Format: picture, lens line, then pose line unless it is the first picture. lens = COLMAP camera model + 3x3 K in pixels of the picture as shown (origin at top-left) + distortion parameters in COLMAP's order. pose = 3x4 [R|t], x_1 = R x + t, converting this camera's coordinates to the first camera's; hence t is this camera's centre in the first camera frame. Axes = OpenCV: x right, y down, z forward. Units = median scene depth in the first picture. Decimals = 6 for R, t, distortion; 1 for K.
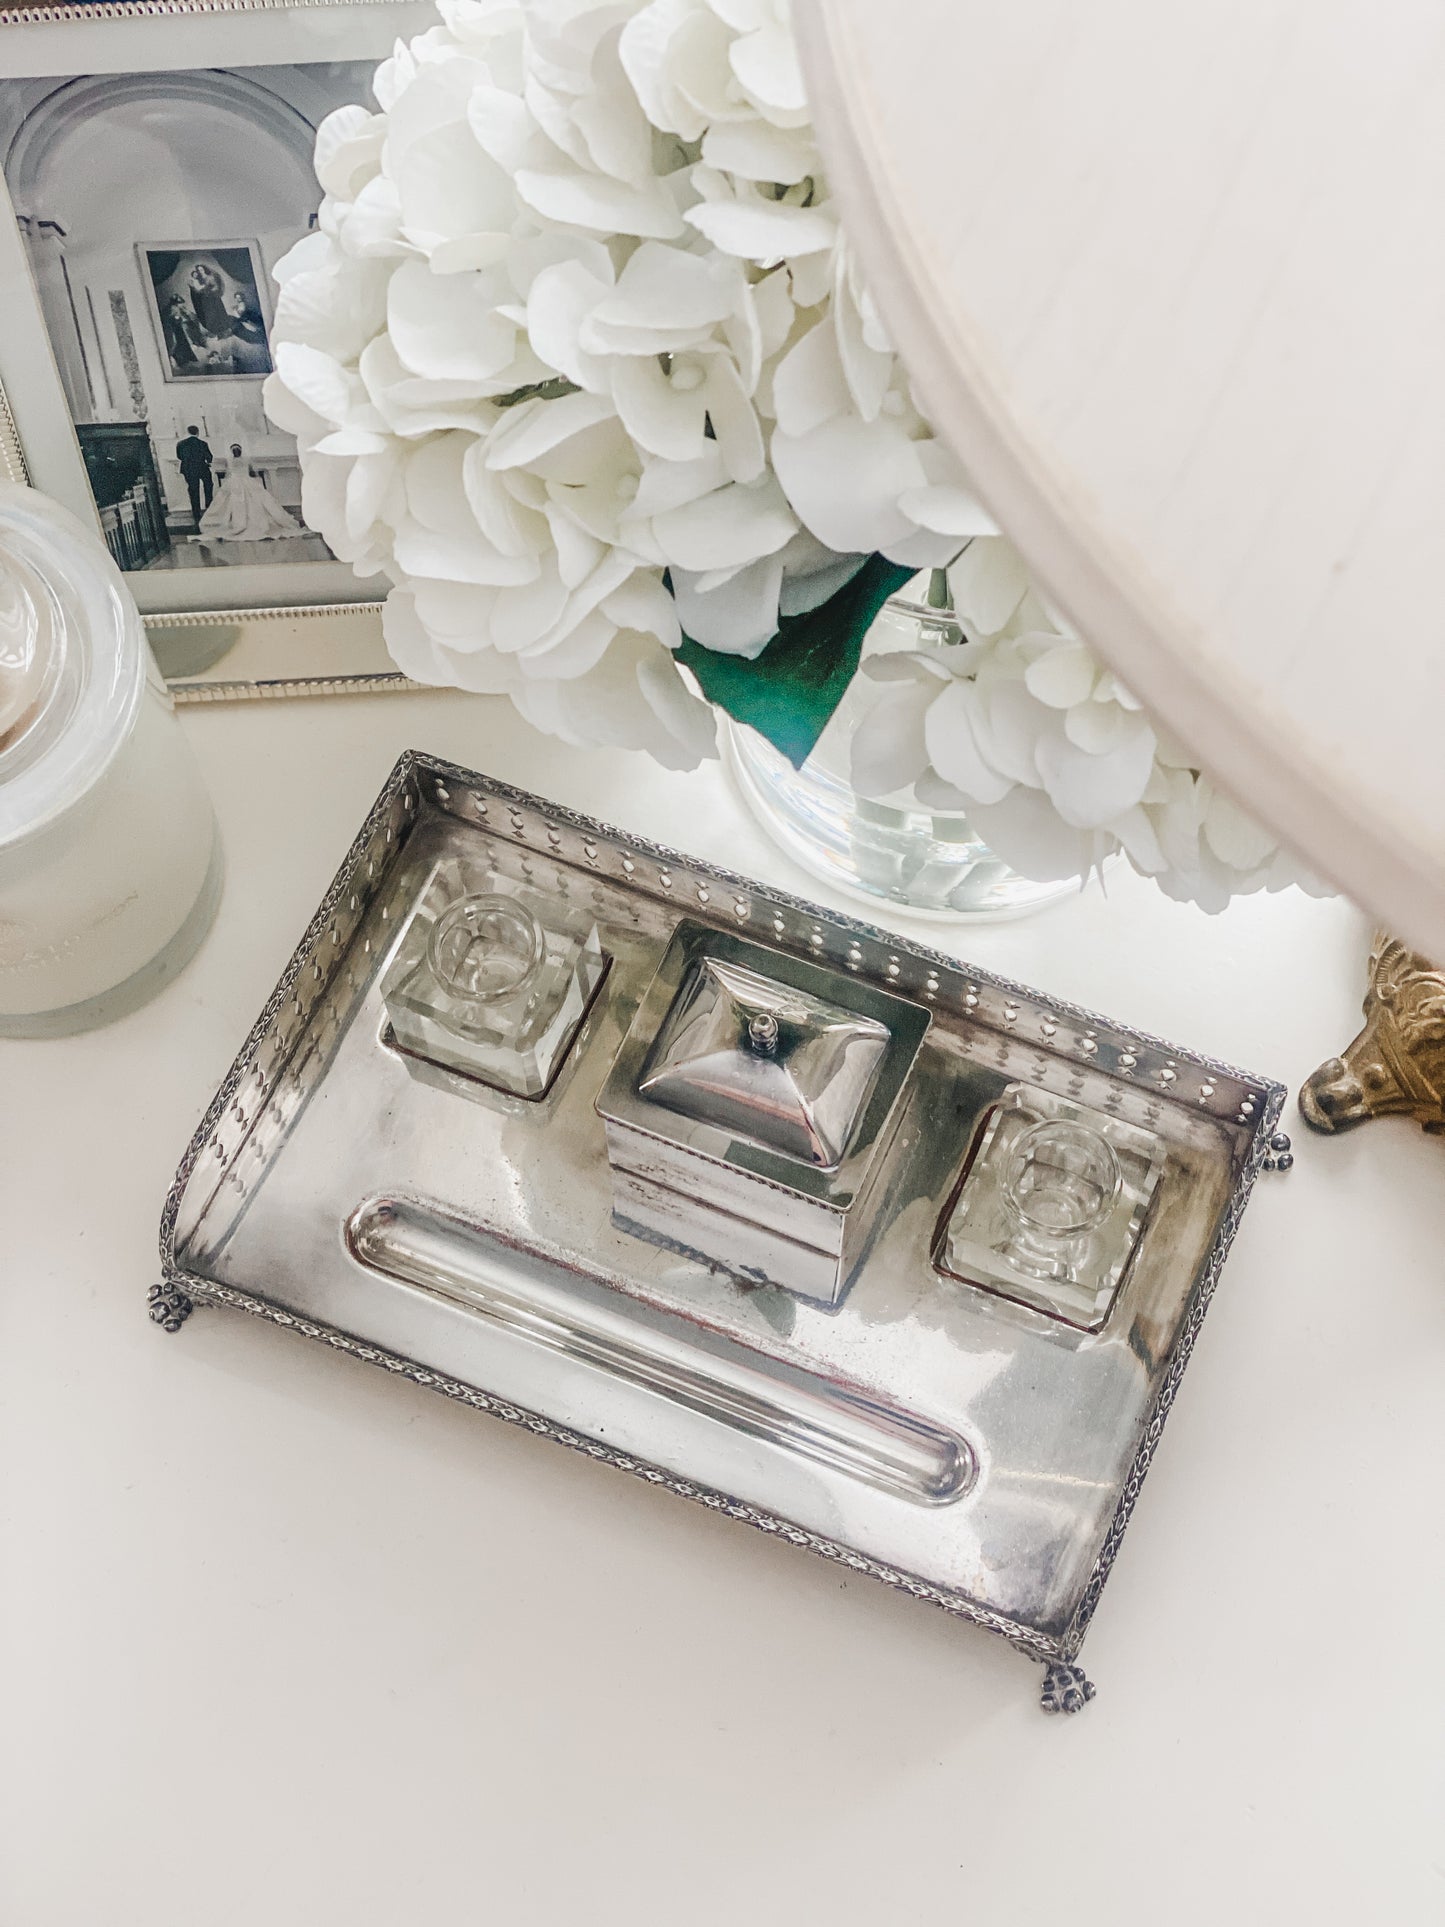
lens RADIAL K [[3032.6, 0, 739.1], [0, 3032.6, 972.1], [0, 0, 1]] dist [0.084660, -0.129752]
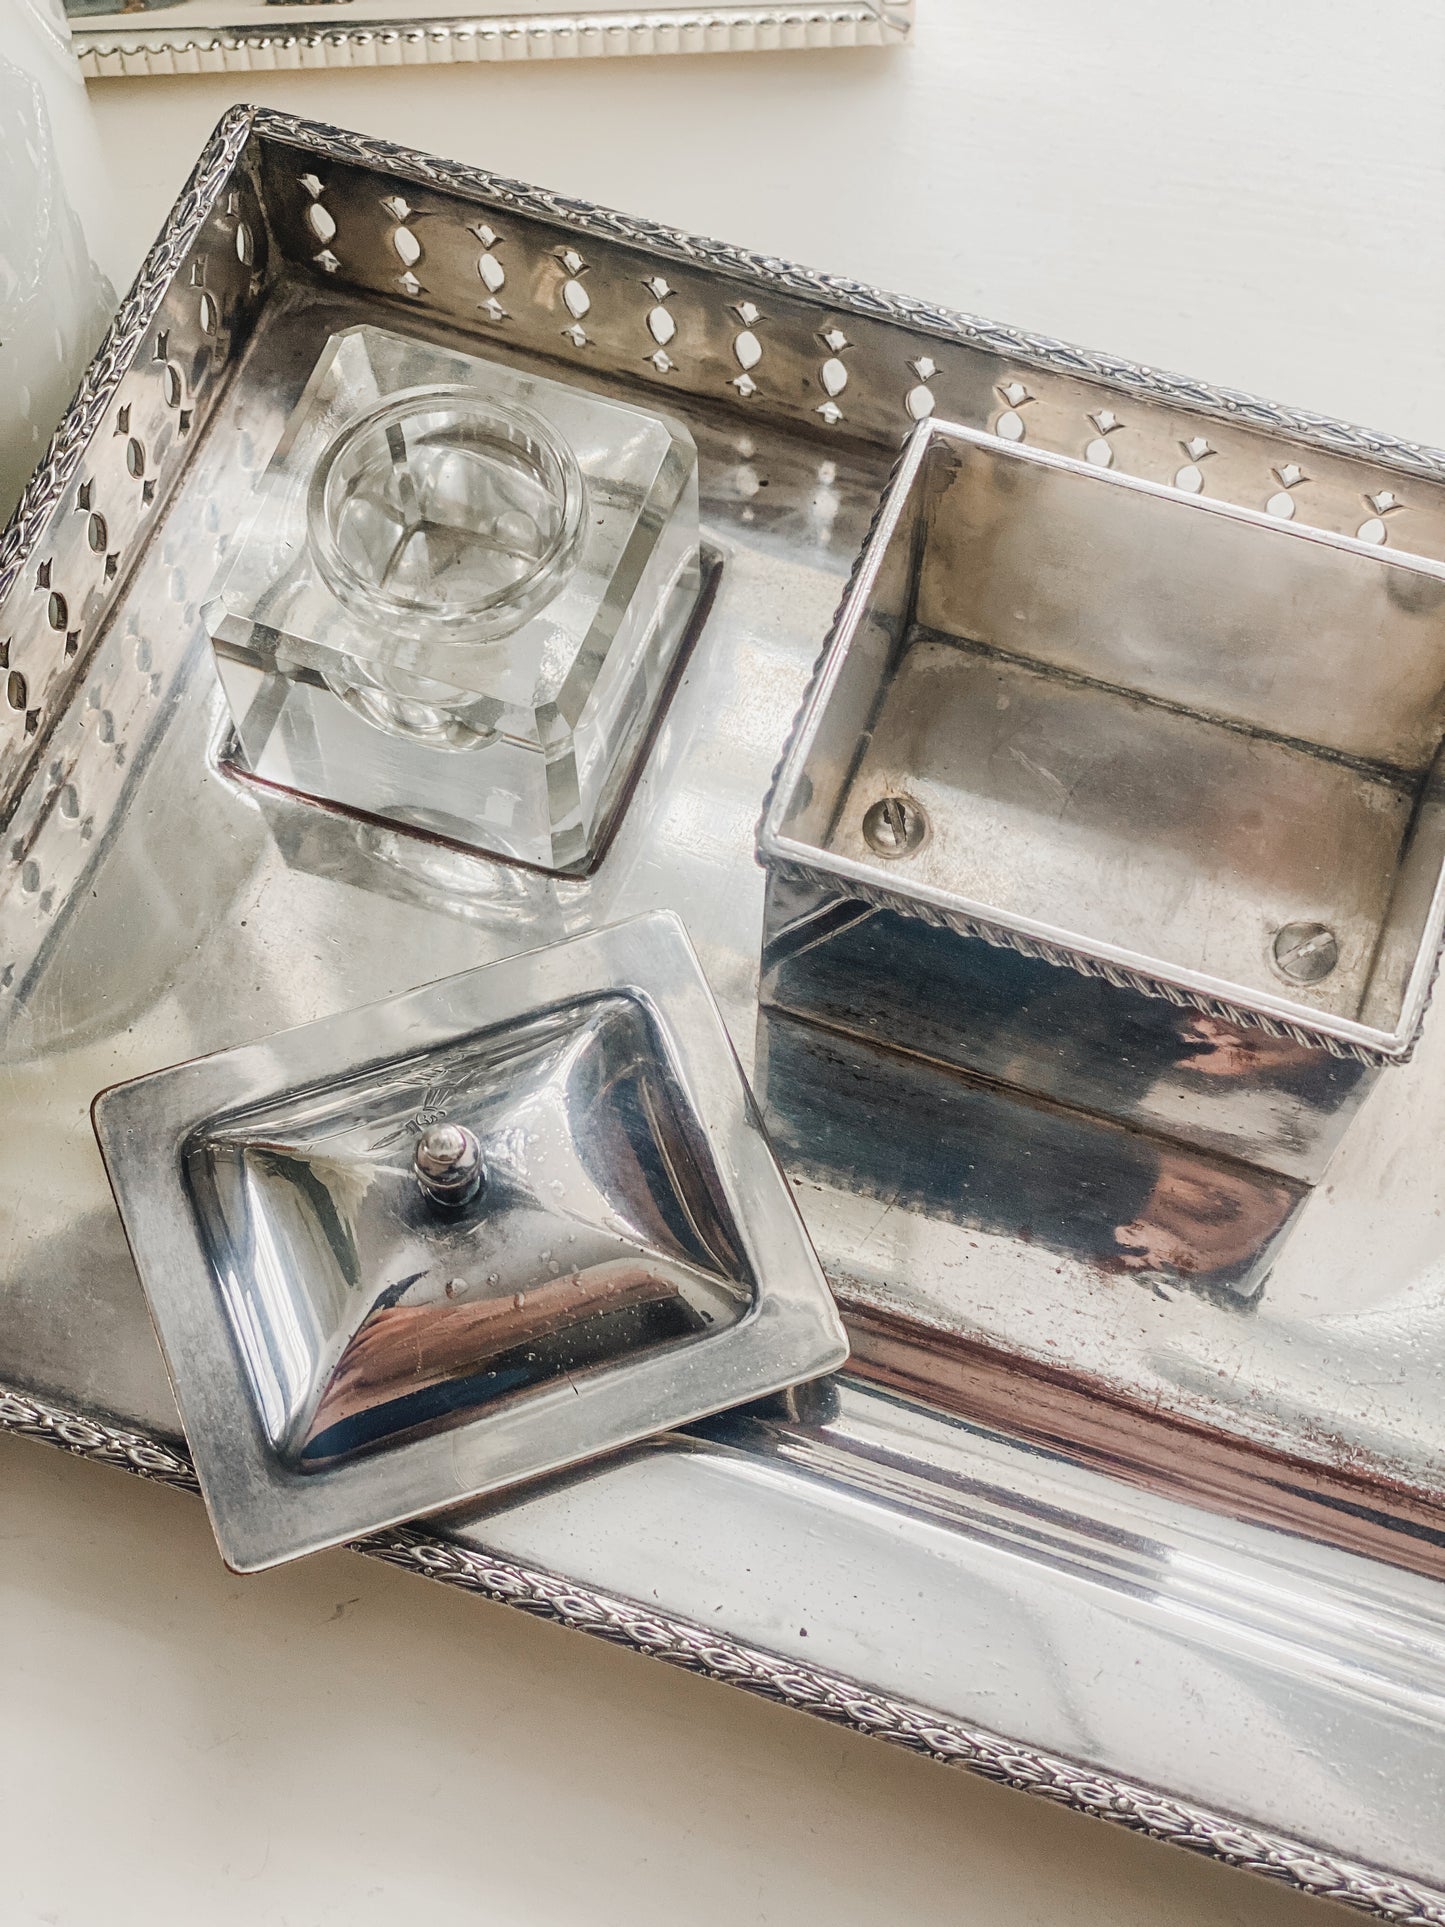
lens RADIAL K [[3032.6, 0, 739.1], [0, 3032.6, 972.1], [0, 0, 1]] dist [0.084660, -0.129752]
pose [[0.997138, -0.057041, 0.049622, -0.067186], [0.057652, 0.998277, -0.010952, 0.063437], [-0.048912, 0.013782, 0.998708, 0.569423]]
